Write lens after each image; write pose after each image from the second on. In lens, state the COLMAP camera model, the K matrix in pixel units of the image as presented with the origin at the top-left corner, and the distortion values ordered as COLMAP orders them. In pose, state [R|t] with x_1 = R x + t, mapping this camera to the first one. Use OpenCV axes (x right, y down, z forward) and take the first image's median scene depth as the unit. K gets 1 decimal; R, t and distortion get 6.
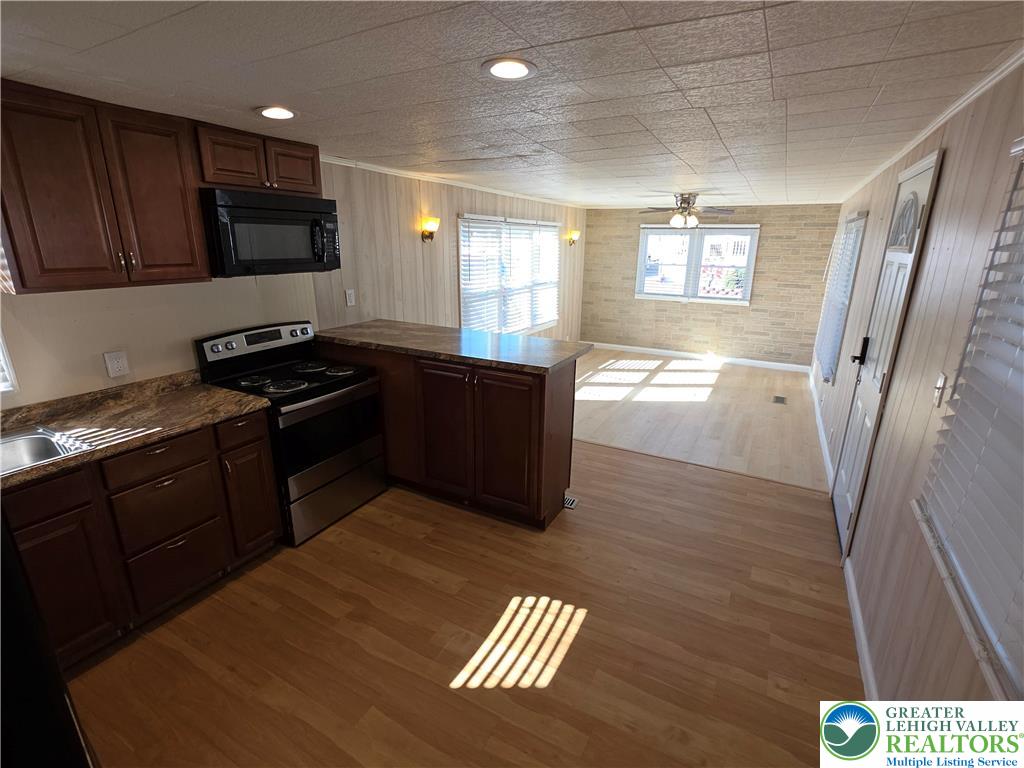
lens RADIAL K [[483.5, 0, 512.0], [0, 483.5, 384.0], [0, 0, 1]] dist [0.001037, -0.000953]
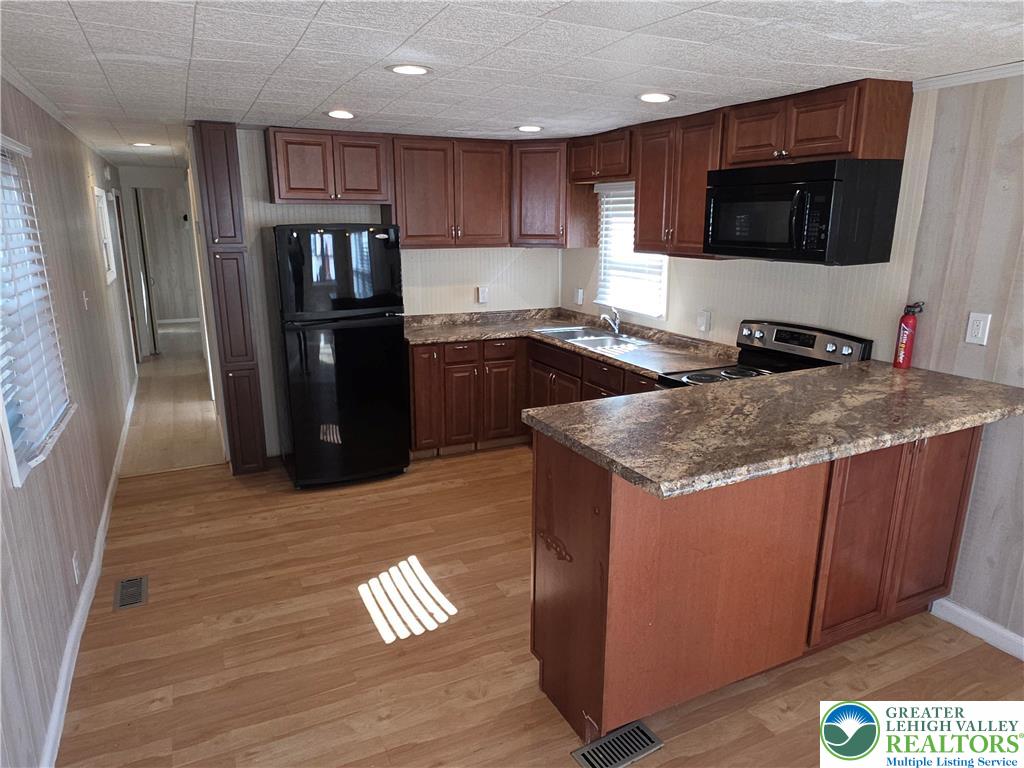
lens RADIAL K [[665.5, 0, 508.9], [0, 665.5, 395.7], [0, 0, 1]] dist [0.003721, -0.001402]
pose [[-0.580795, 0.198086, -0.789582, 0.311789], [-0.239436, 0.885469, 0.398264, -0.159217], [0.778041, 0.420364, -0.466848, 0.551826]]
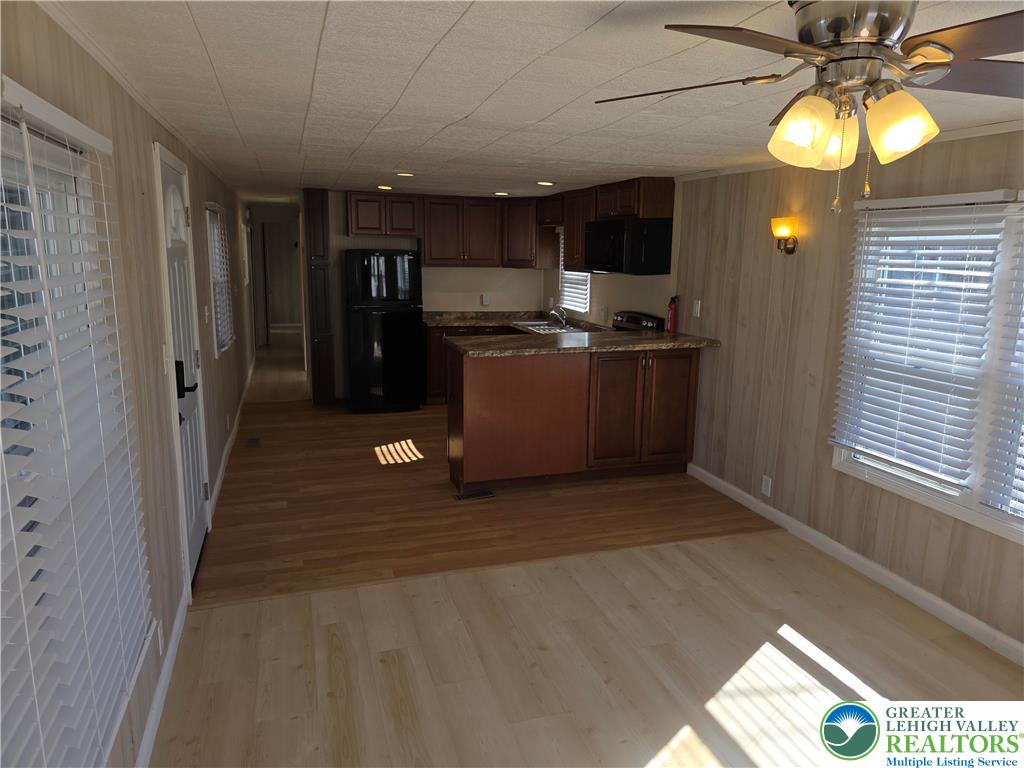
lens RADIAL K [[684.2, 0, 518.8], [0, 684.2, 385.3], [0, 0, 1]] dist [0.094094, -0.115980]
pose [[-0.683308, 0.118839, -0.720394, 0.531899], [-0.230815, 0.900906, 0.367550, -0.266103], [0.692687, 0.417428, -0.588166, 0.929481]]
